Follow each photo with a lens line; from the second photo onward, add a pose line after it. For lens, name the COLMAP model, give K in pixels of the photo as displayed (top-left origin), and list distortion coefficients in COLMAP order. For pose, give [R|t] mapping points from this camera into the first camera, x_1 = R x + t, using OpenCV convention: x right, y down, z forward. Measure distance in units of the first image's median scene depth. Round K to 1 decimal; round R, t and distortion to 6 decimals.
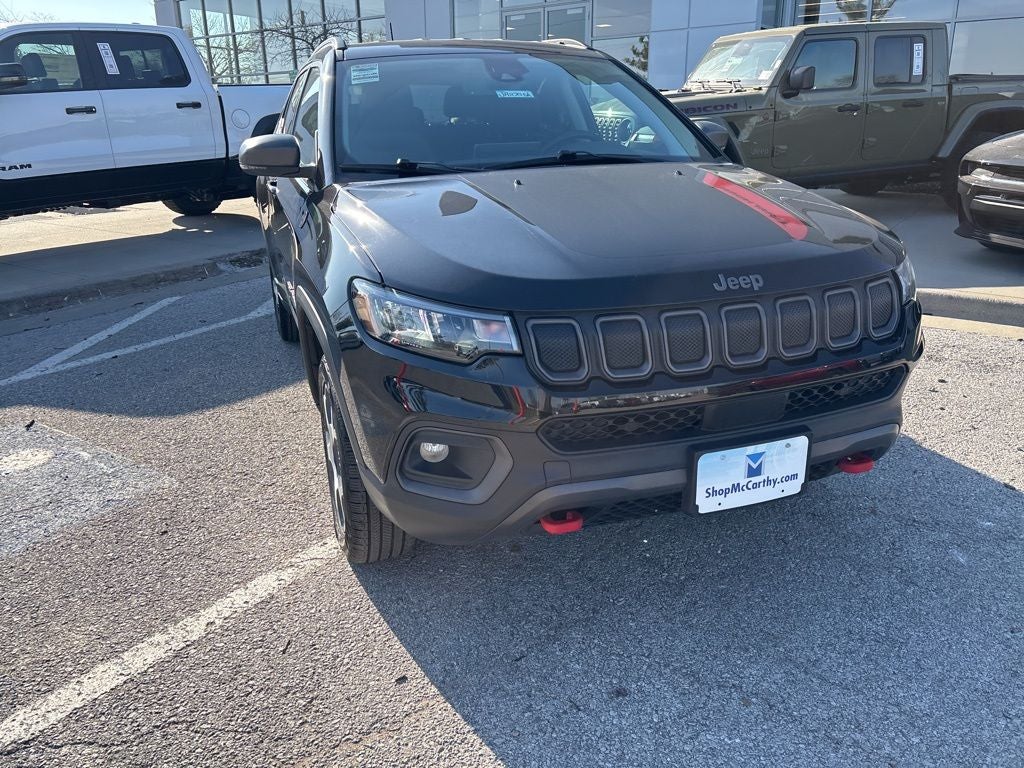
lens RADIAL K [[777.8, 0, 503.9], [0, 777.8, 393.0], [0, 0, 1]] dist [0.056556, -0.066356]
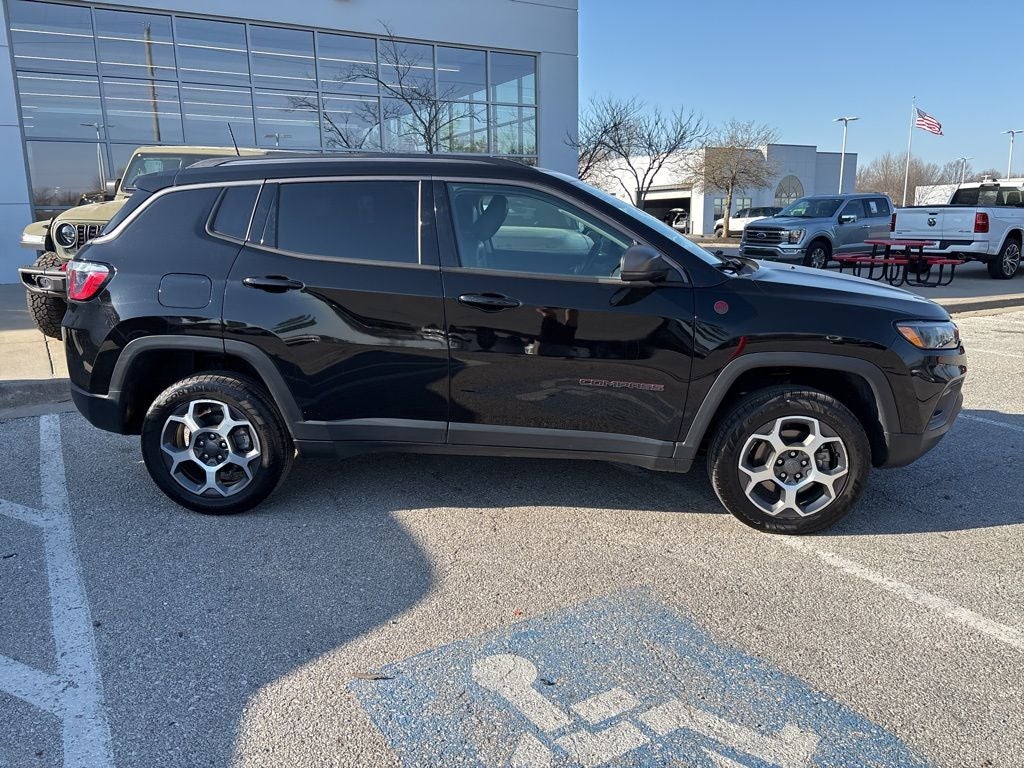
lens RADIAL K [[777.8, 0, 510.3], [0, 777.8, 387.7], [0, 0, 1]] dist [0.056556, -0.066356]
pose [[0.386229, -0.189810, 0.902662, -1.228864], [0.302368, 0.950580, 0.070510, -0.227490], [-0.871436, 0.245703, 0.424534, 0.604281]]
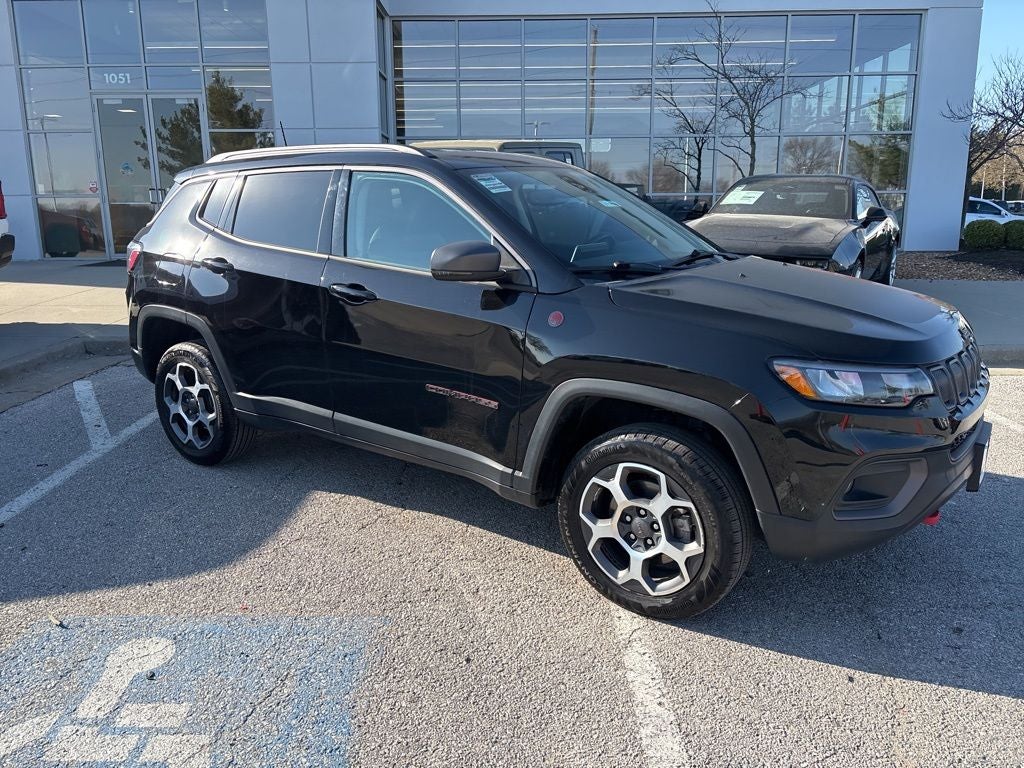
lens RADIAL K [[777.8, 0, 509.1], [0, 777.8, 383.0], [0, 0, 1]] dist [0.056556, -0.066356]
pose [[0.814615, -0.119925, 0.567468, -0.715662], [0.182974, 0.981565, -0.055225, -0.068795], [-0.550384, 0.148819, 0.821541, 0.127895]]
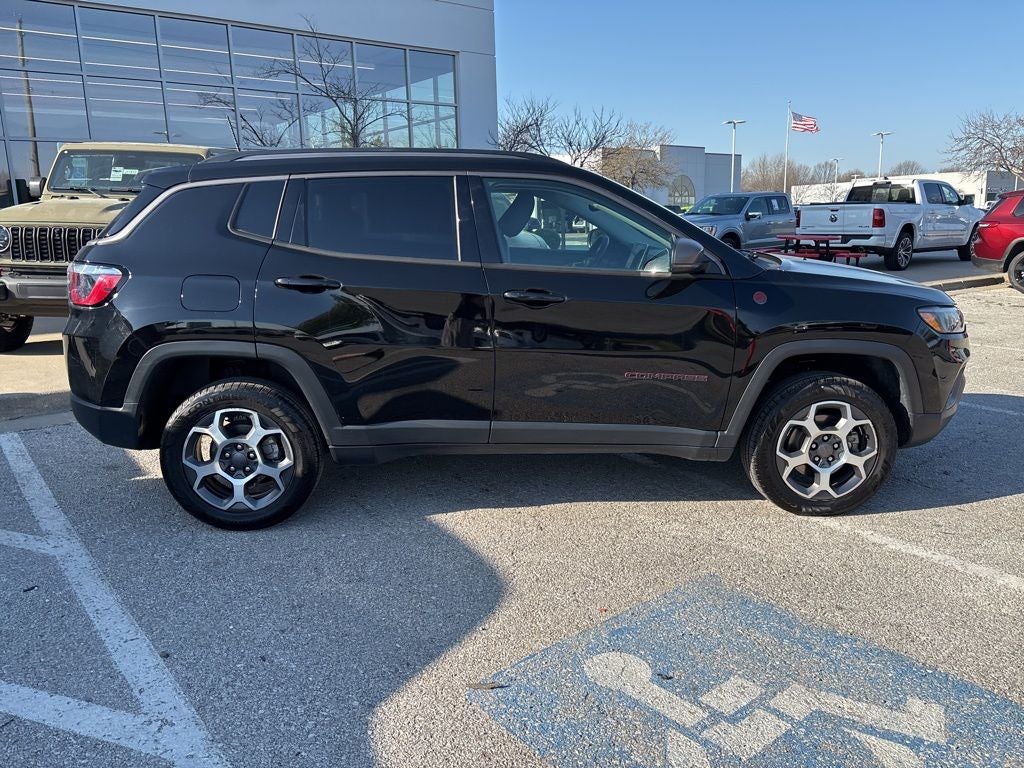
lens RADIAL K [[777.8, 0, 509.2], [0, 777.8, 378.9], [0, 0, 1]] dist [0.056556, -0.066356]
pose [[0.260553, -0.191738, 0.946229, -1.279678], [0.325609, 0.940112, 0.100839, -0.284060], [-0.908895, 0.281827, 0.307380, 0.783044]]
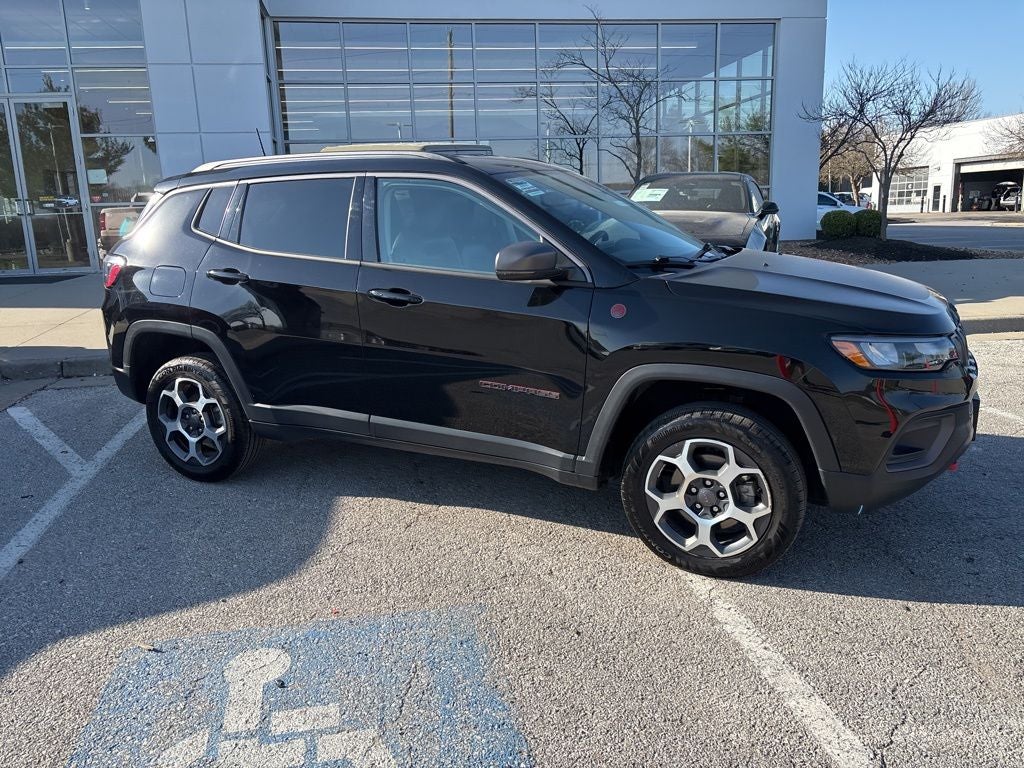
lens RADIAL K [[777.8, 0, 510.3], [0, 777.8, 378.2], [0, 0, 1]] dist [0.056556, -0.066356]
pose [[0.695223, -0.164090, 0.699814, -0.921896], [0.252112, 0.967410, -0.023623, -0.107979], [-0.673130, 0.192854, 0.713935, 0.230367]]
